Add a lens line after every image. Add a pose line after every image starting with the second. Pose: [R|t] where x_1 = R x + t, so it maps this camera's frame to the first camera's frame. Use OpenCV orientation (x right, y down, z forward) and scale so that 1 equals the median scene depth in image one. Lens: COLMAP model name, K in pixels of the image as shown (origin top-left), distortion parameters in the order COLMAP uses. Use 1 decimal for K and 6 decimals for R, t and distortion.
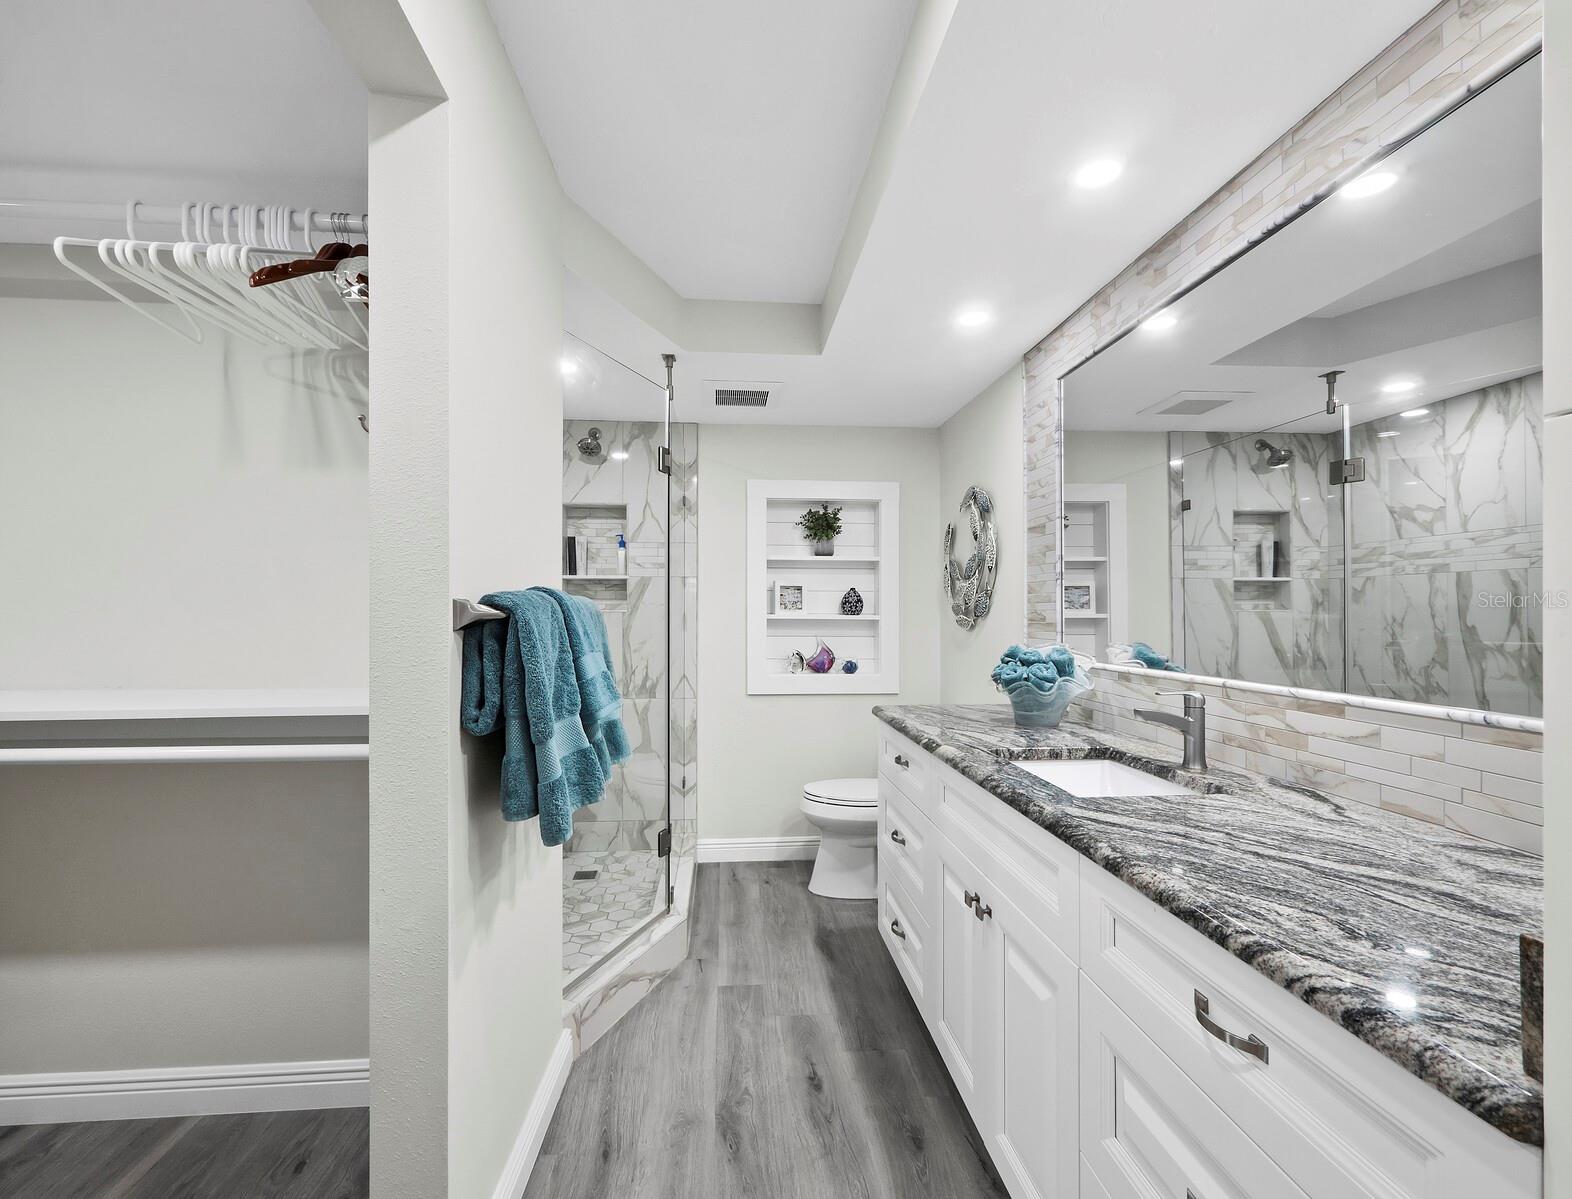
lens RADIAL K [[665.0, 0, 777.2], [0, 665.0, 599.0], [0, 0, 1]] dist [-0.000026, 0.000123]
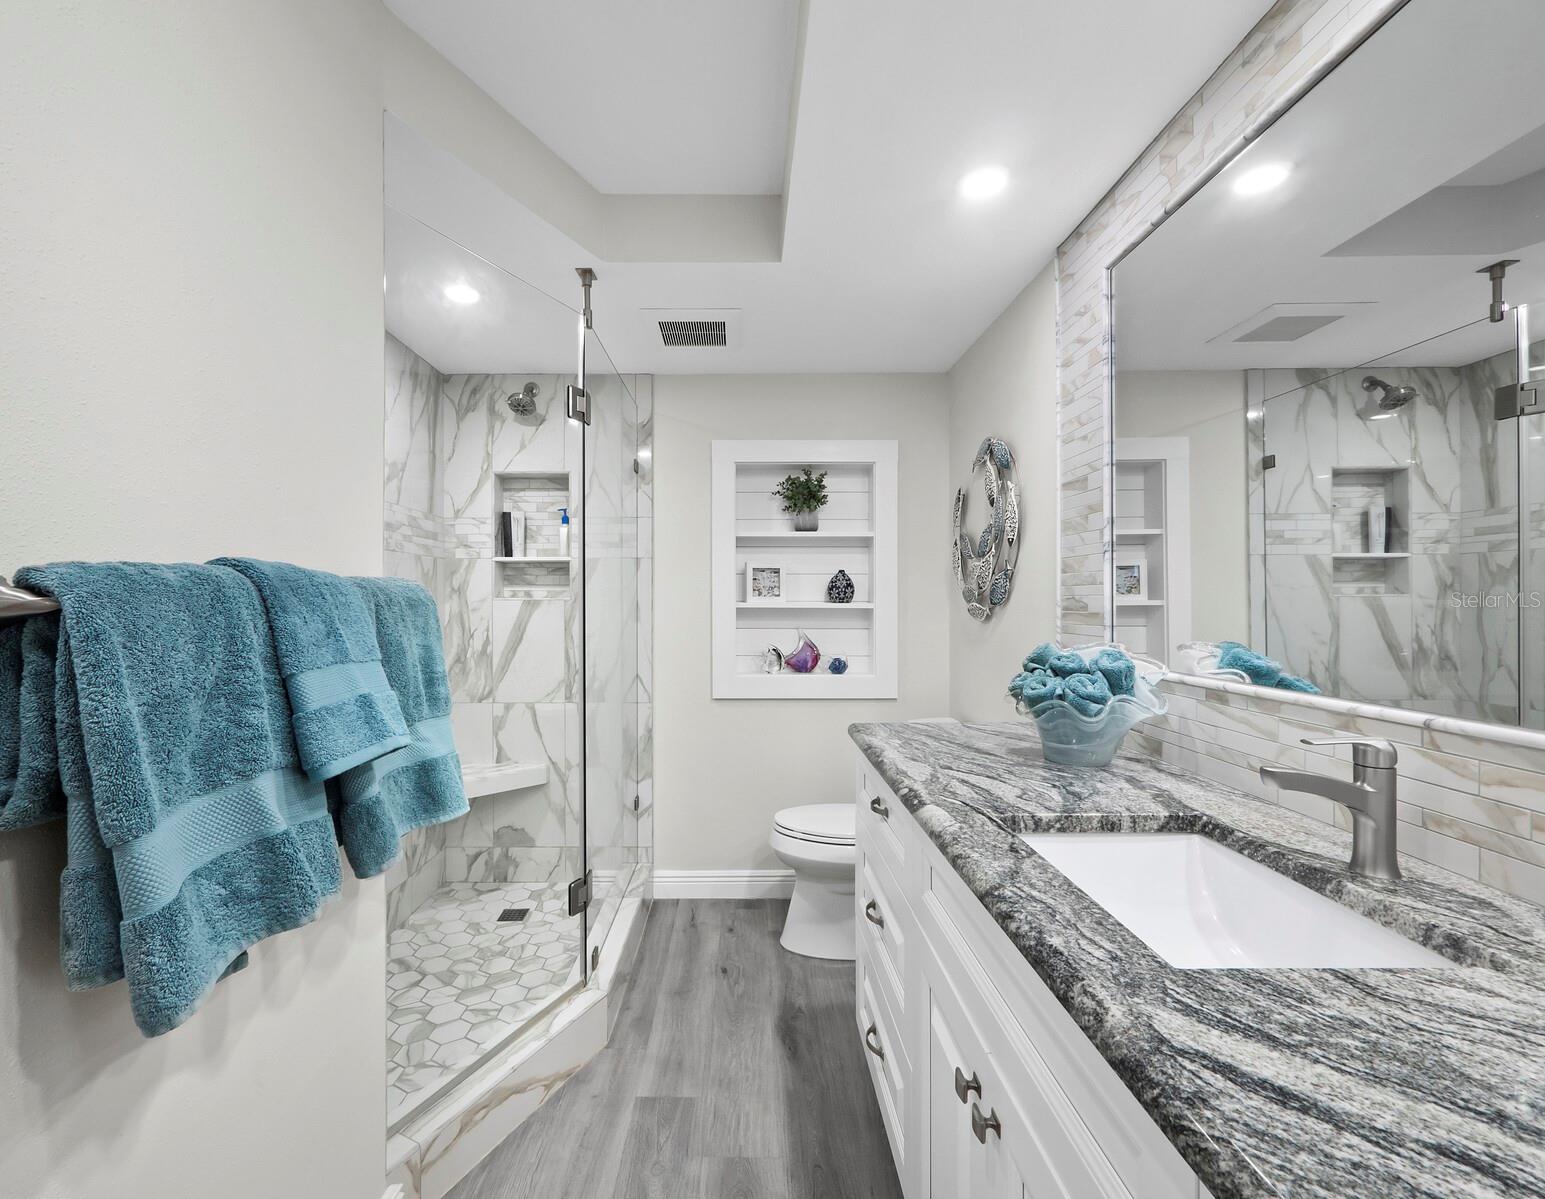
lens RADIAL K [[664.5, 0, 745.7], [0, 664.5, 595.5], [0, 0, 1]] dist [0.001308, -0.000416]
pose [[0.996846, -0.004267, -0.079247, 0.085493], [0.005282, 0.999907, 0.012597, 0.005605], [0.079186, -0.012976, 0.996775, 0.237405]]
